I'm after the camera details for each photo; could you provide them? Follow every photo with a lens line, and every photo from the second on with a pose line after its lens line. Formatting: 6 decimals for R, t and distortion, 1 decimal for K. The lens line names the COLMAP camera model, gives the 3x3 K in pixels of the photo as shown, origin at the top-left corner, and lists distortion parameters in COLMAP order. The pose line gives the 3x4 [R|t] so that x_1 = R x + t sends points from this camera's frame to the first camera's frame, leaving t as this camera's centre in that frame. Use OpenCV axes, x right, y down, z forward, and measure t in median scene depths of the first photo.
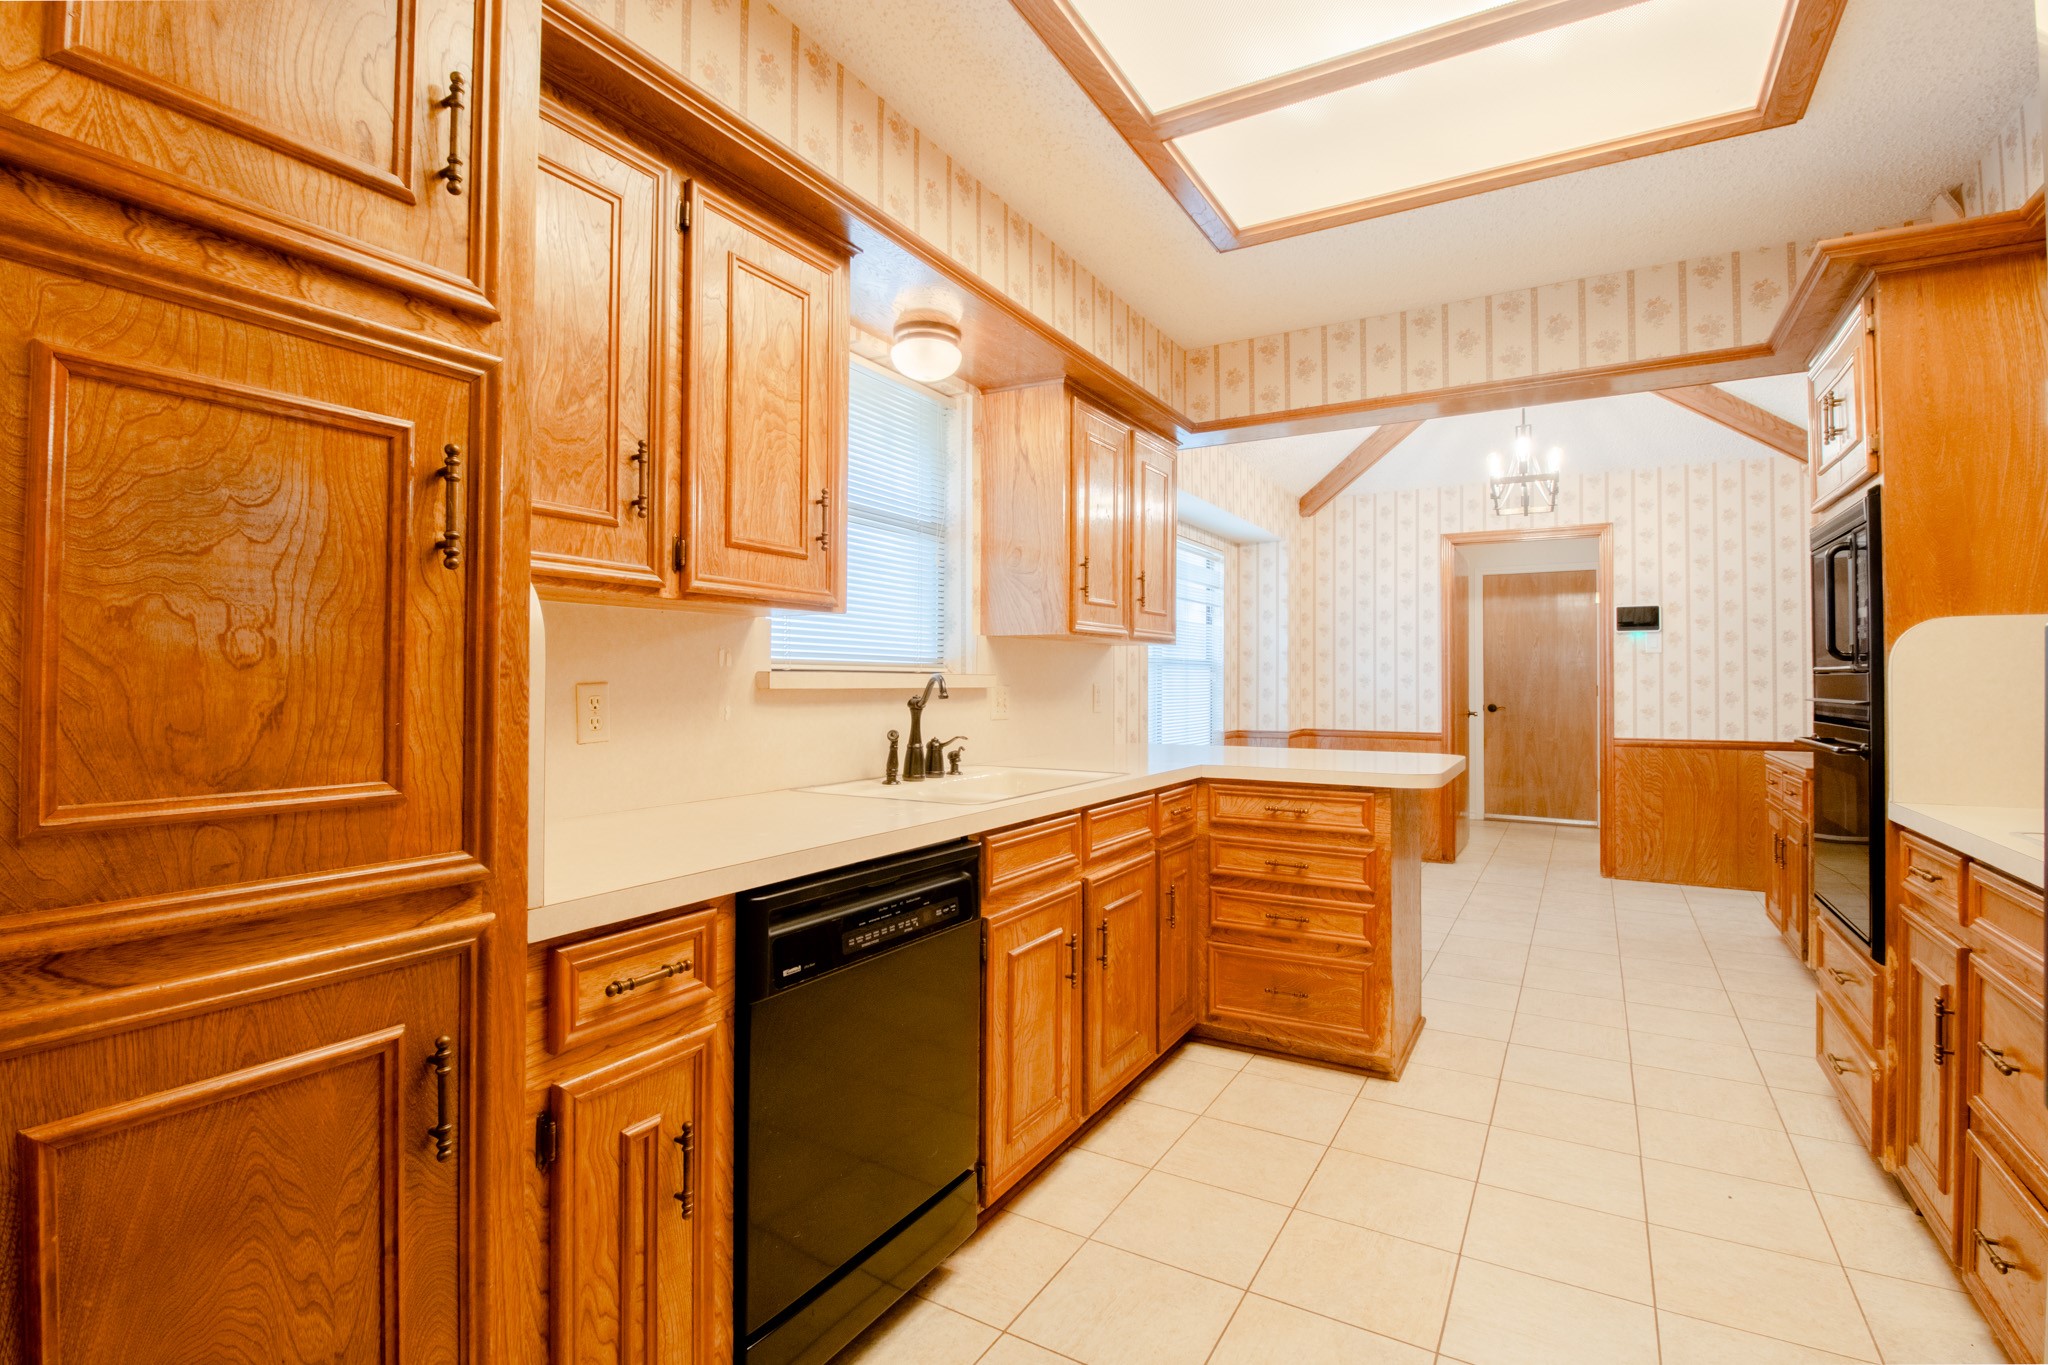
lens RADIAL K [[951.0, 0, 1016.1], [0, 951.0, 666.7], [0, 0, 1]] dist [0.005894, -0.016989]
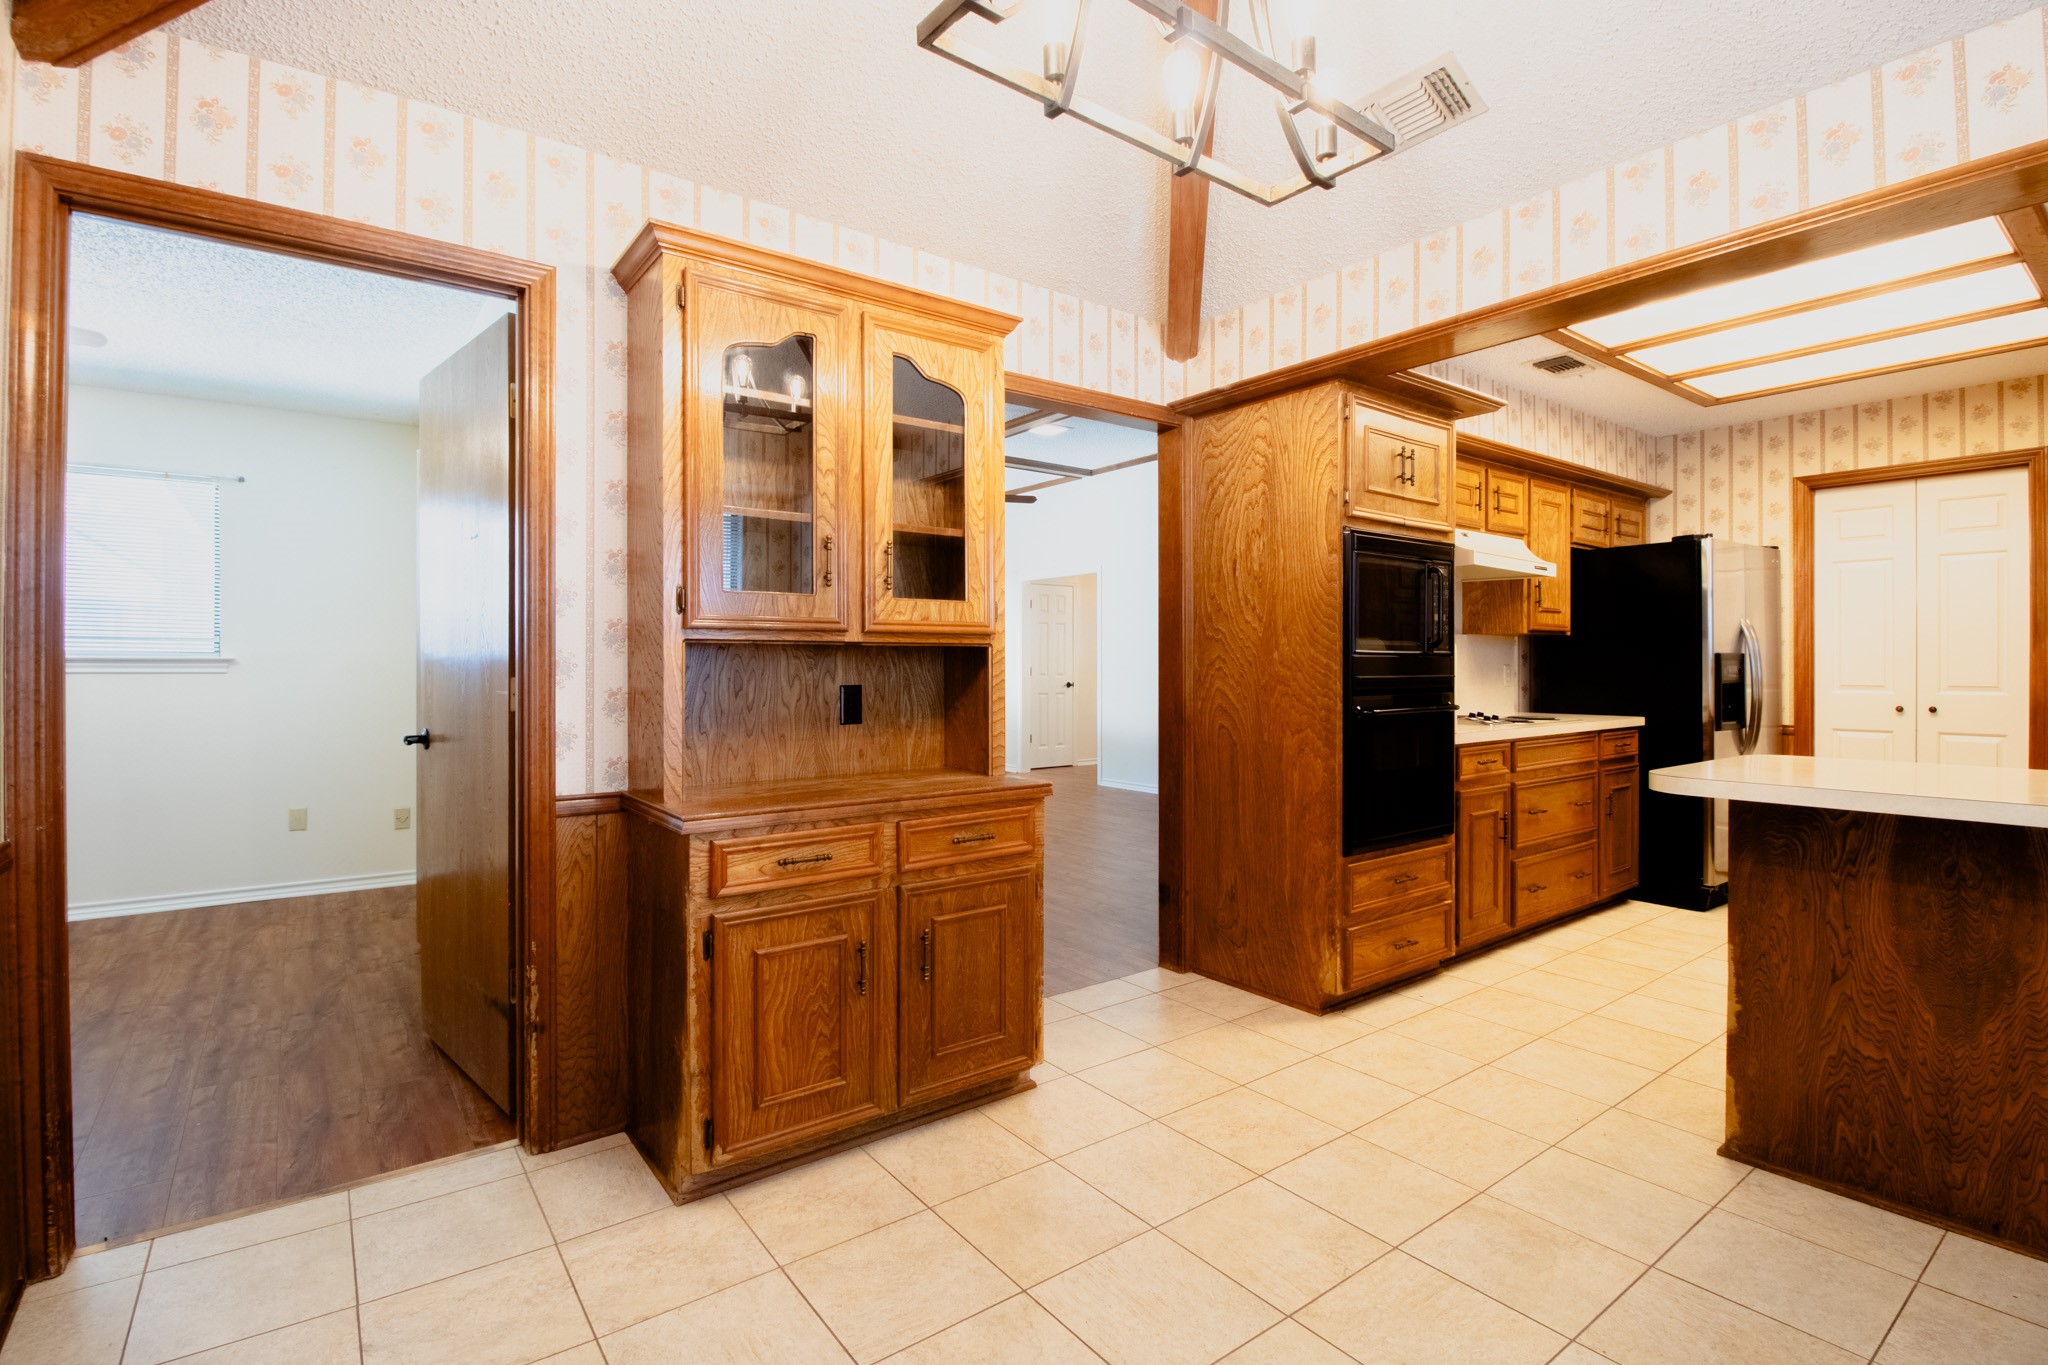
lens RADIAL K [[951.0, 0, 1016.1], [0, 951.0, 666.7], [0, 0, 1]] dist [0.005894, -0.016989]
pose [[-0.920371, -0.000601, 0.391045, 0.720257], [-0.006470, 0.999885, -0.013689, 0.037685], [-0.390992, -0.015129, -0.920270, 2.087507]]
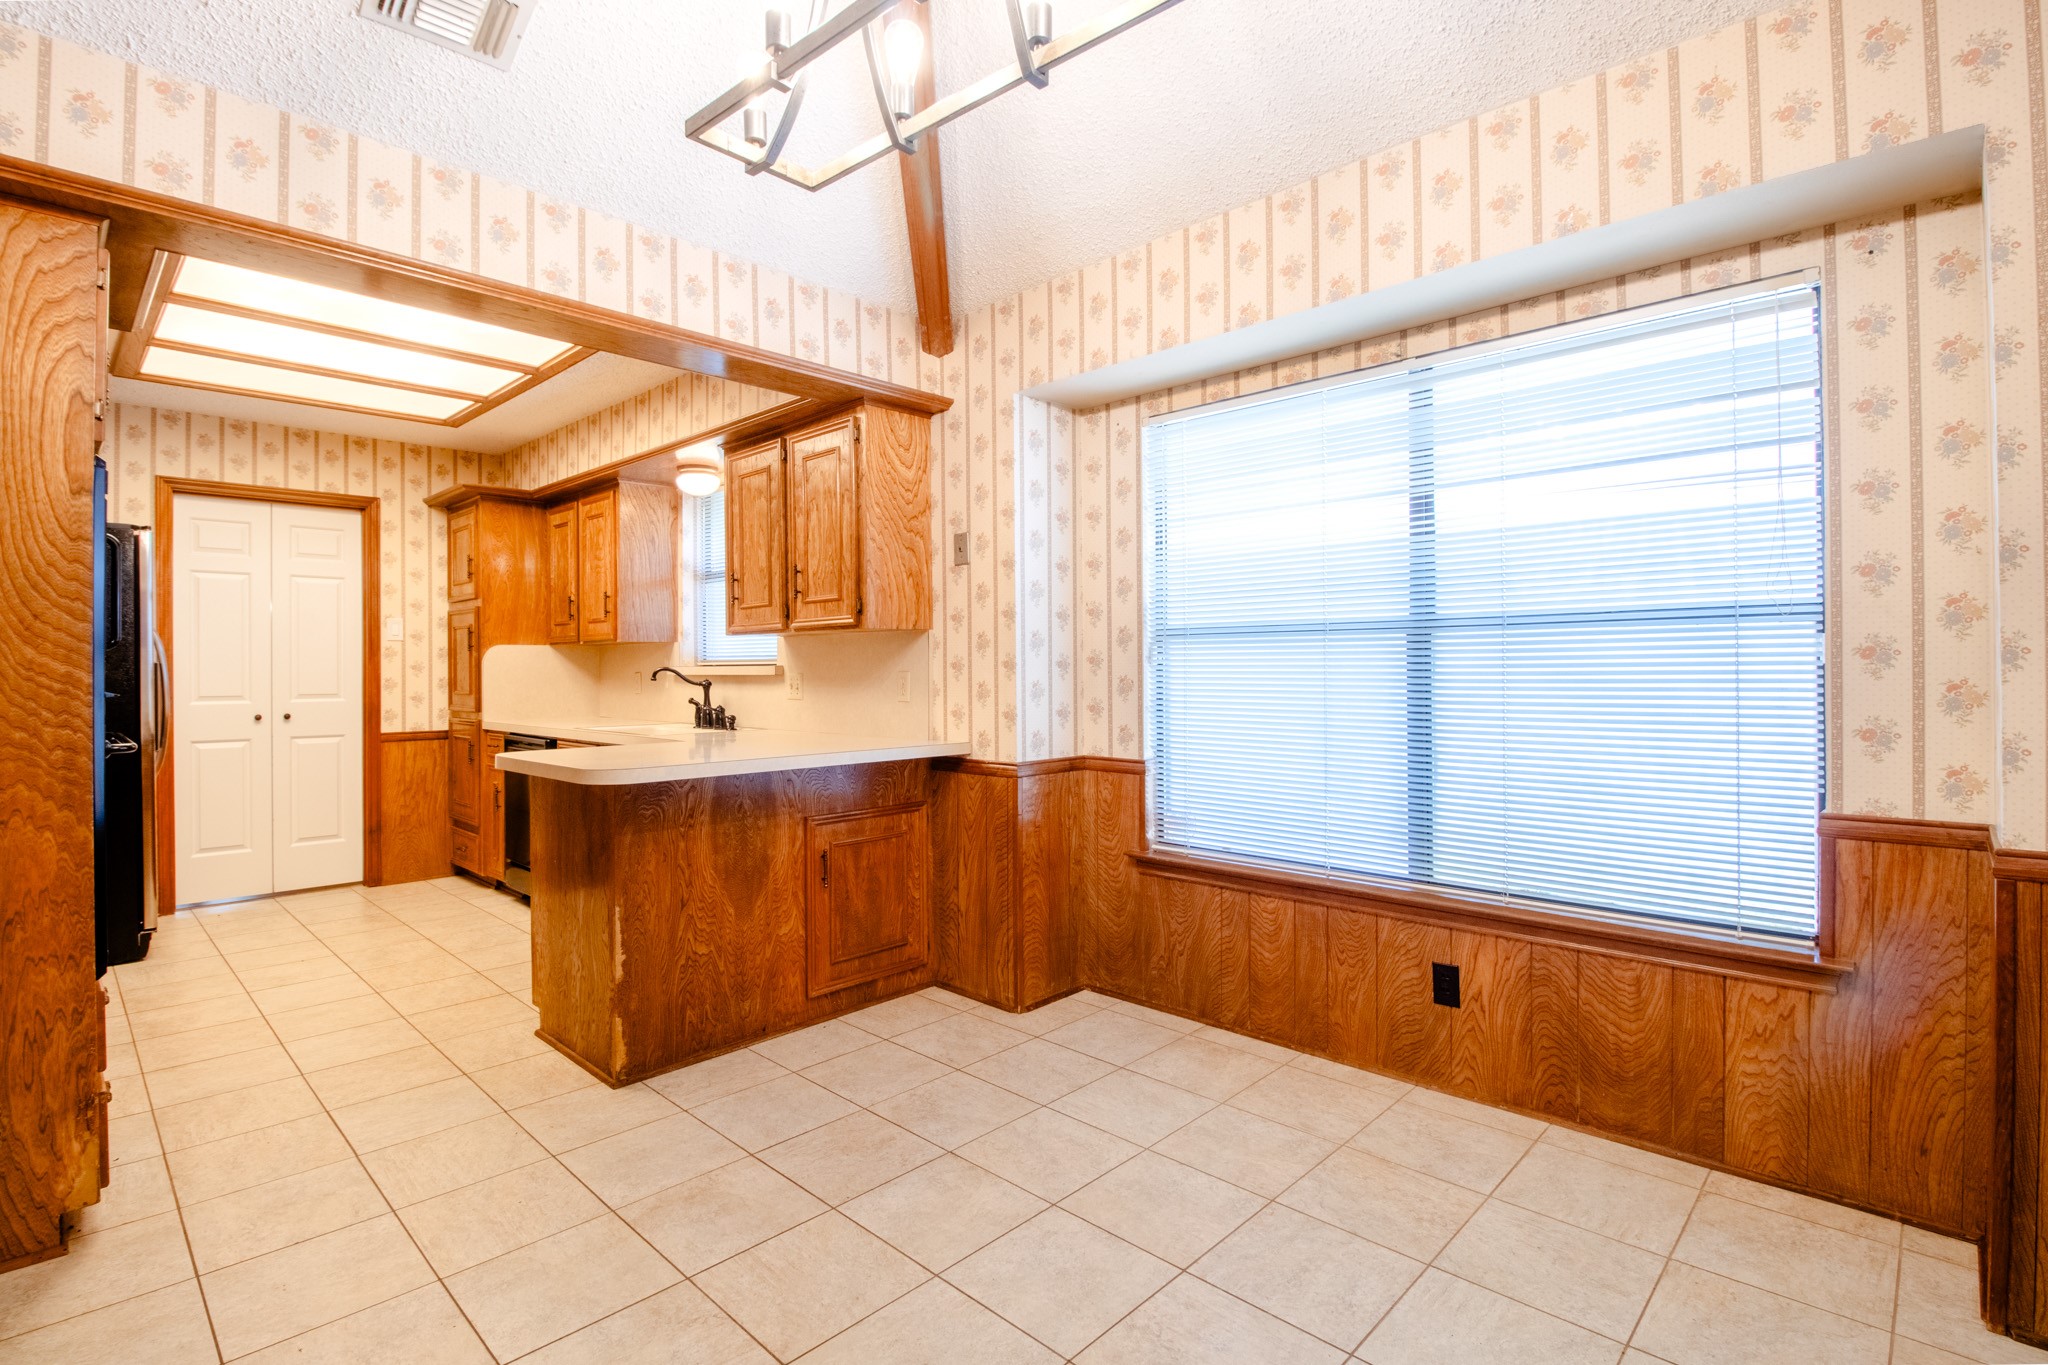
lens RADIAL K [[951.0, 0, 1016.1], [0, 951.0, 666.7], [0, 0, 1]] dist [0.005894, -0.016989]
pose [[-0.238016, -0.004947, -0.971249, 1.299638], [0.020754, 0.999733, -0.010178, 0.032794], [0.971039, -0.022580, -0.237850, 1.745603]]
